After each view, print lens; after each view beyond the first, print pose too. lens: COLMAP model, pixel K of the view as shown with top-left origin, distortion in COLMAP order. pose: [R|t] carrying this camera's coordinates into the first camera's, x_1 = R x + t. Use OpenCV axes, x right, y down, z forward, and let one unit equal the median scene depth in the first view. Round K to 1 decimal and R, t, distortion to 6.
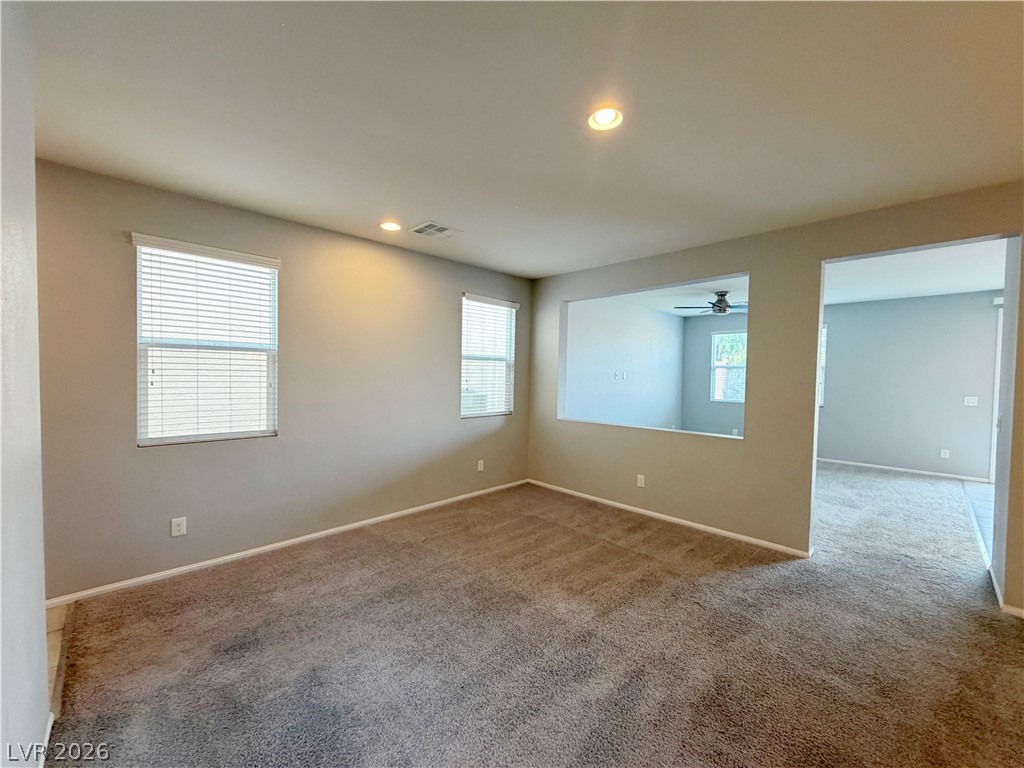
lens RADIAL K [[408.9, 0, 508.7], [0, 408.9, 385.1], [0, 0, 1]] dist [0.001321, -0.000145]
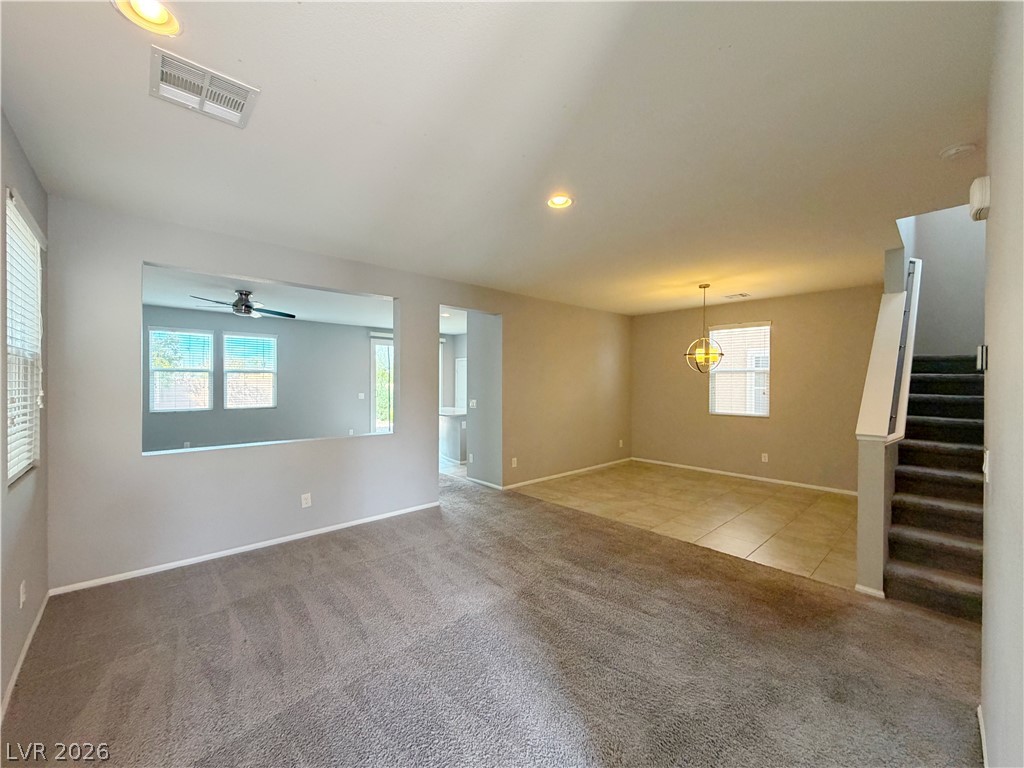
lens RADIAL K [[408.9, 0, 508.8], [0, 408.9, 384.1], [0, 0, 1]] dist [0.001321, -0.000145]
pose [[0.030885, -0.016188, 0.999392, -0.613588], [0.027740, 0.999498, 0.015332, -0.021763], [-0.999138, 0.027250, 0.031318, 0.590674]]
